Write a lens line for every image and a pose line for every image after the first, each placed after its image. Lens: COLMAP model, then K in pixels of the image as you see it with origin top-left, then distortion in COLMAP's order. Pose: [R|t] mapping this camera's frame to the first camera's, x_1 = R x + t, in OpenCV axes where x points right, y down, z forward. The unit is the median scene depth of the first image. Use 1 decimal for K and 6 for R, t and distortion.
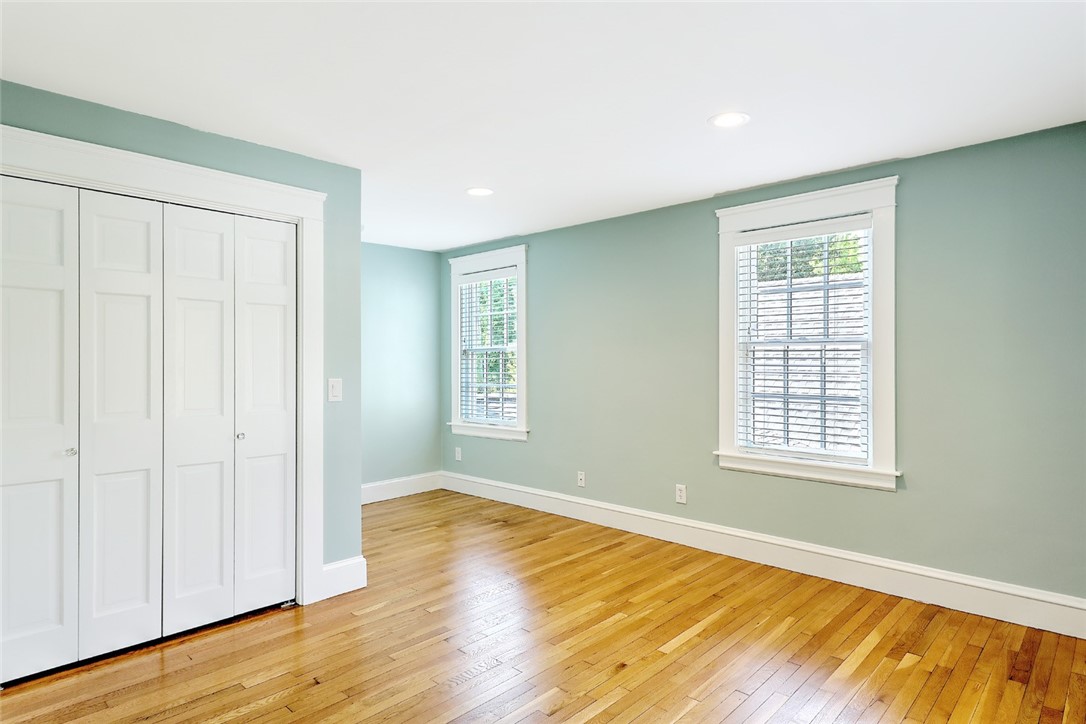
lens RADIAL K [[601.9, 0, 547.2], [0, 601.9, 359.8], [0, 0, 1]] dist [0.003045, 0.000697]
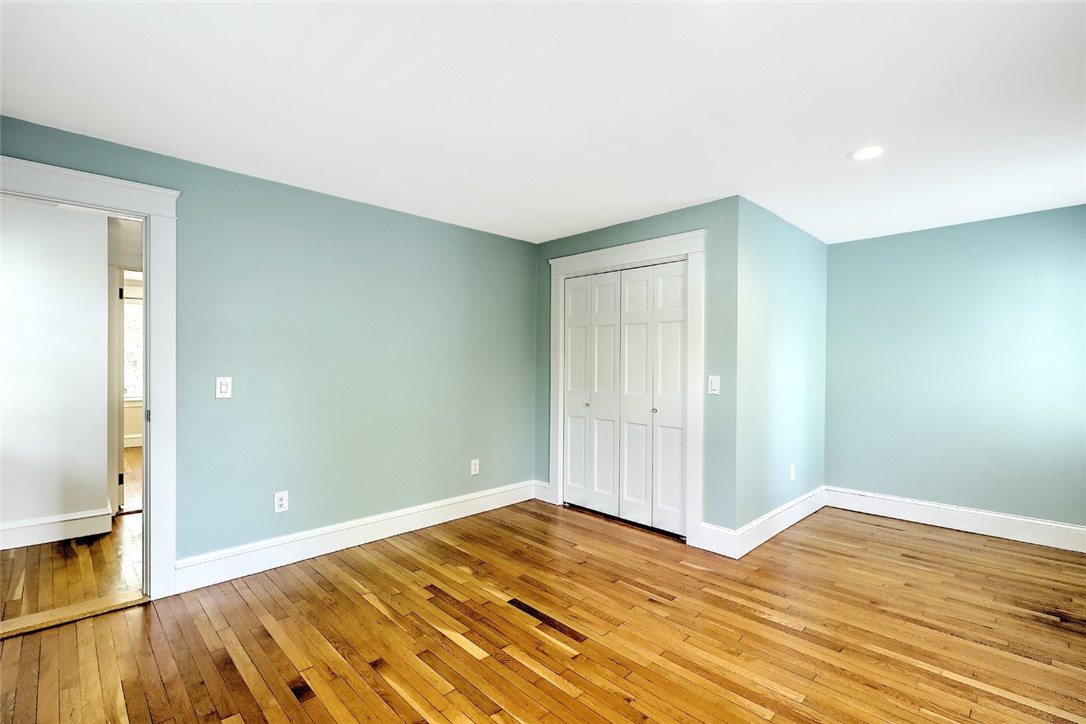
lens RADIAL K [[487.4, 0, 548.2], [0, 487.4, 363.0], [0, 0, 1]] dist [0.000795, -0.000258]
pose [[-0.032795, 0.002399, -0.999459, 0.687706], [-0.005512, 0.999981, 0.002581, 0.004922], [0.999447, 0.005594, -0.032781, 0.729120]]
